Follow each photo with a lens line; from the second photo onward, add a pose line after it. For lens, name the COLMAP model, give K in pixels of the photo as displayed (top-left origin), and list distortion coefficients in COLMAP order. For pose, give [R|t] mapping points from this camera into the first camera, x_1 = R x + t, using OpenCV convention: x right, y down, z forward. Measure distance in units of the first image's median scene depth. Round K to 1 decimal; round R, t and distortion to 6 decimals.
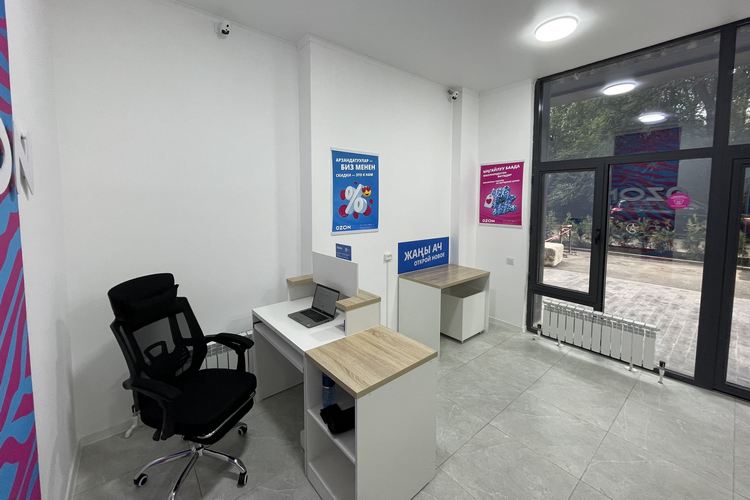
lens RADIAL K [[303.9, 0, 370.6], [0, 303.9, 223.5], [0, 0, 1]] dist [0.003732, 0.000180]
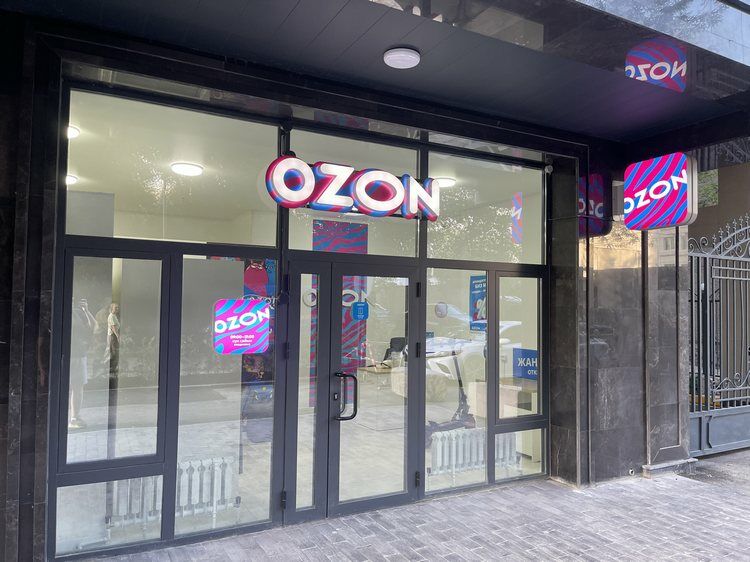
lens RADIAL K [[549.6, 0, 375.0], [0, 549.6, 281.3], [0, 0, 1]] dist [0.001756, 0.000126]
pose [[-0.206395, -0.044093, -0.977475, 2.450234], [-0.087769, 0.995791, -0.026387, -0.092183], [0.974524, 0.080346, -0.209397, 1.017265]]
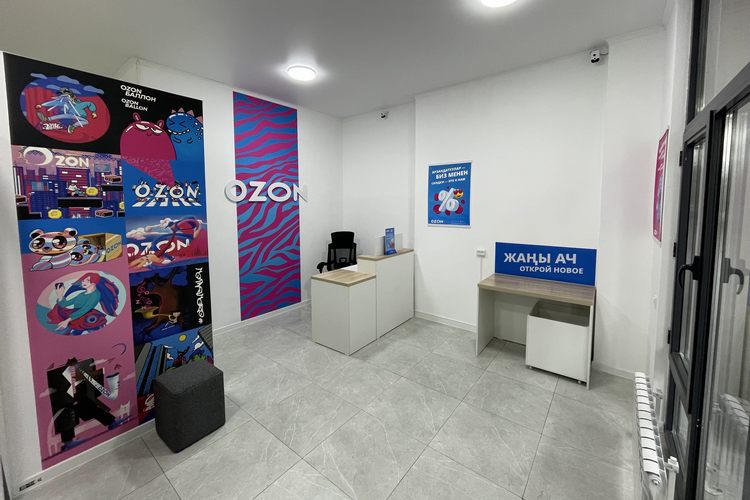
lens RADIAL K [[303.9, 0, 373.6], [0, 303.9, 227.3], [0, 0, 1]] dist [0.003732, 0.000180]
pose [[0.206357, 0.077401, -0.975411, 1.125173], [-0.067285, 0.995629, 0.064770, -0.027872], [0.976161, 0.052265, 0.210663, 0.422384]]
